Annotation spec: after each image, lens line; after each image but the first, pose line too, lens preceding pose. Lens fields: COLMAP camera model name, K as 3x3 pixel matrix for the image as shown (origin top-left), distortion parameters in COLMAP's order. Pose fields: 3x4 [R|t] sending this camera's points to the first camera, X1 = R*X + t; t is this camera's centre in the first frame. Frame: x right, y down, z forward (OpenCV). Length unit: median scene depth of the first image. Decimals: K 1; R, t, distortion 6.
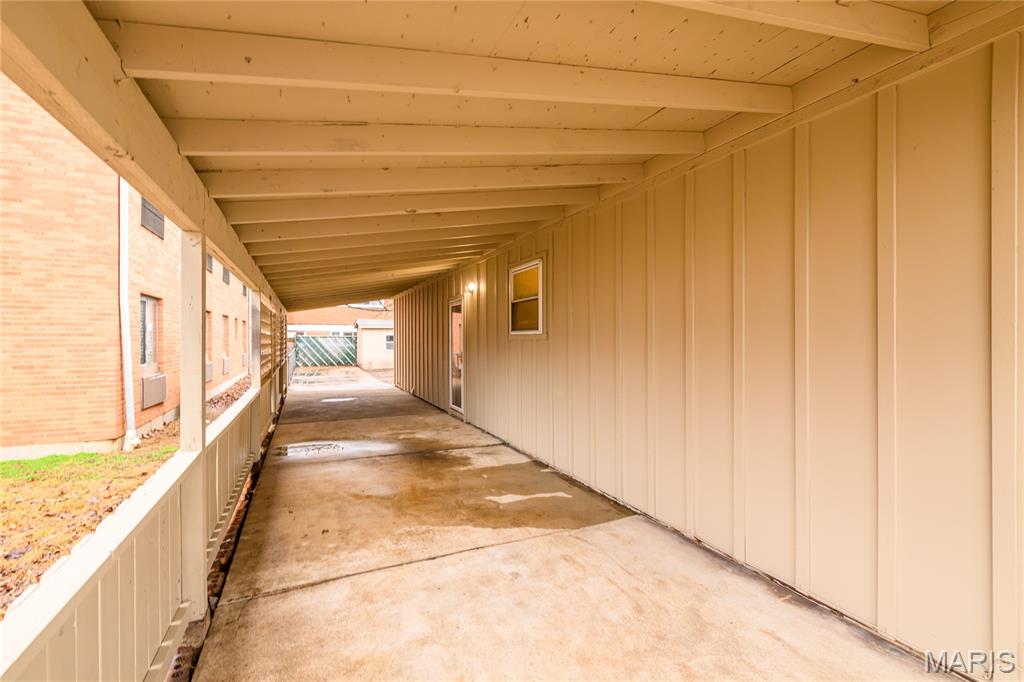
lens RADIAL K [[447.6, 0, 506.4], [0, 447.6, 341.9], [0, 0, 1]] dist [0.000317, 0.000360]
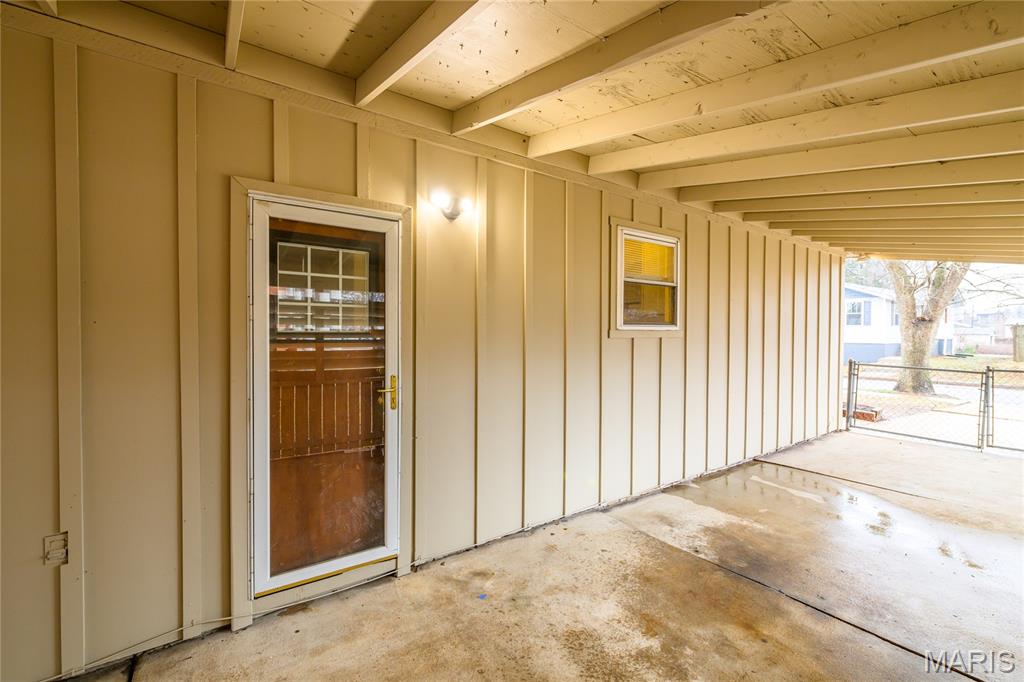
lens RADIAL K [[447.6, 0, 512.7], [0, 447.6, 339.2], [0, 0, 1]] dist [0.000317, 0.000360]
pose [[-0.203949, -0.012789, 0.978898, -0.681488], [-0.001100, 0.999917, 0.012834, -0.010992], [-0.978981, 0.001541, -0.203946, 1.493131]]
